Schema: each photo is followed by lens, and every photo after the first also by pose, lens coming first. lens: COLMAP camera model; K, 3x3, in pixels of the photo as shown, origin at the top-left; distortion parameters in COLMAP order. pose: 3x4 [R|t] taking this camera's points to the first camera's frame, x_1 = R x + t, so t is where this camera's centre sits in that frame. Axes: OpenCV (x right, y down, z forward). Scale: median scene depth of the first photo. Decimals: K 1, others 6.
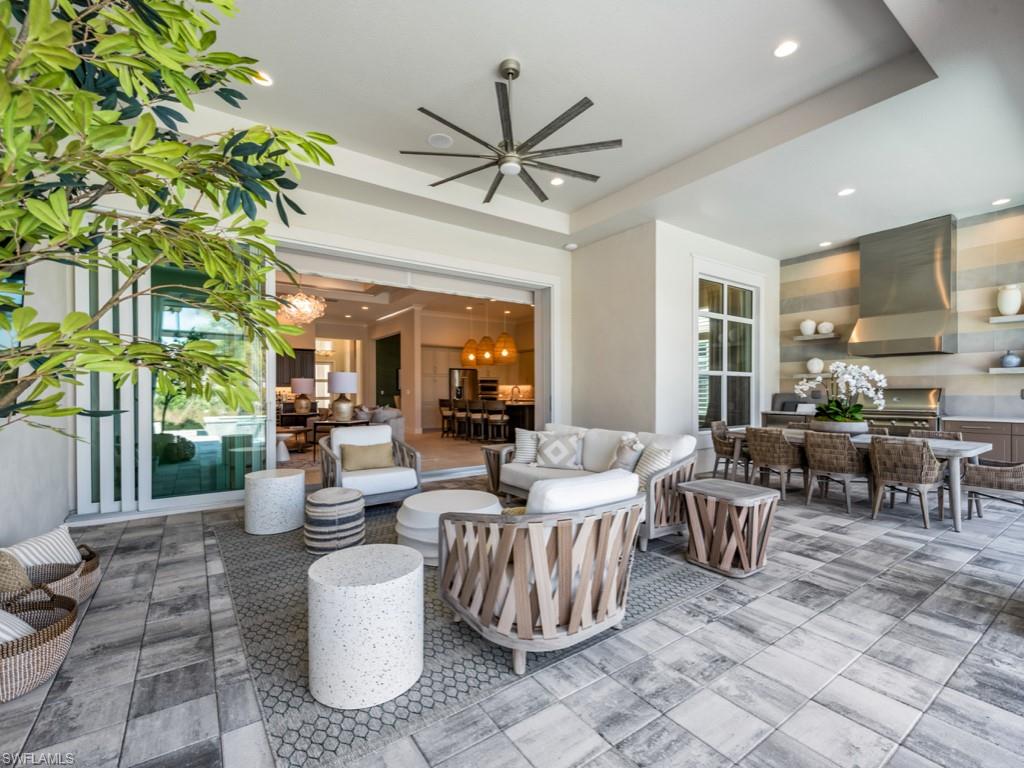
lens RADIAL K [[444.7, 0, 506.3], [0, 444.7, 395.7], [0, 0, 1]] dist [0.018068, -0.000077]
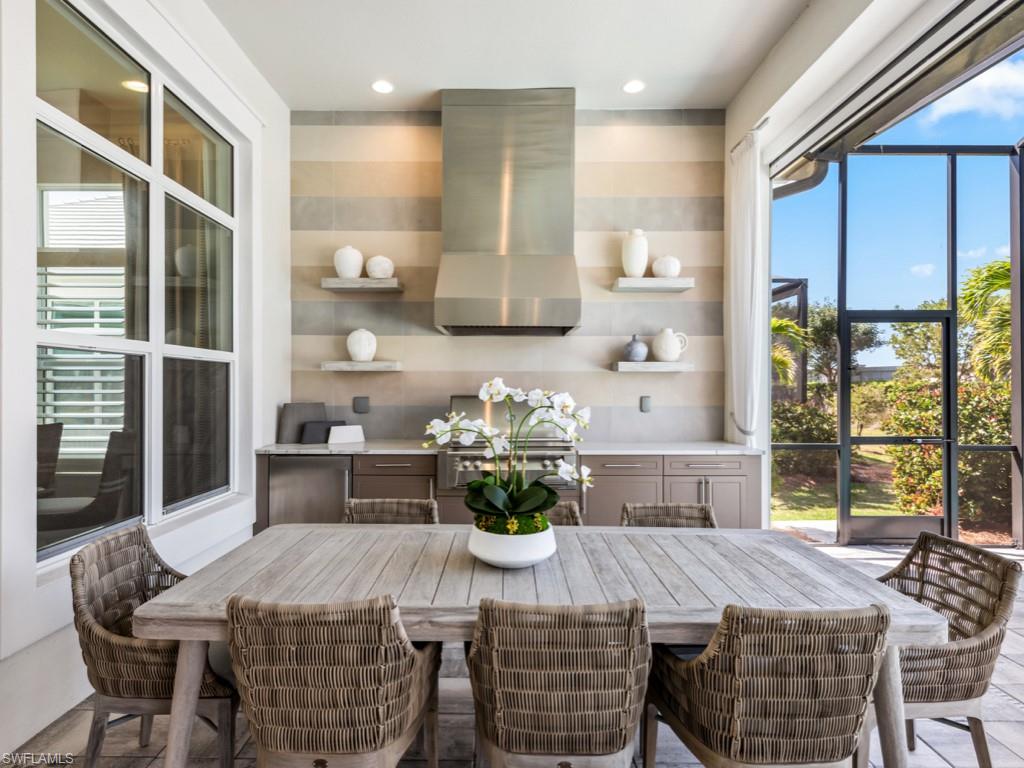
lens RADIAL K [[572.6, 0, 512.0], [0, 572.6, 384.0], [0, 0, 1]] dist [0.022829, 0.000620]
pose [[0.562273, 0.010359, 0.826887, 0.274912], [0.002149, 0.999900, -0.013988, -0.016690], [-0.826949, 0.009642, 0.562194, 0.524384]]
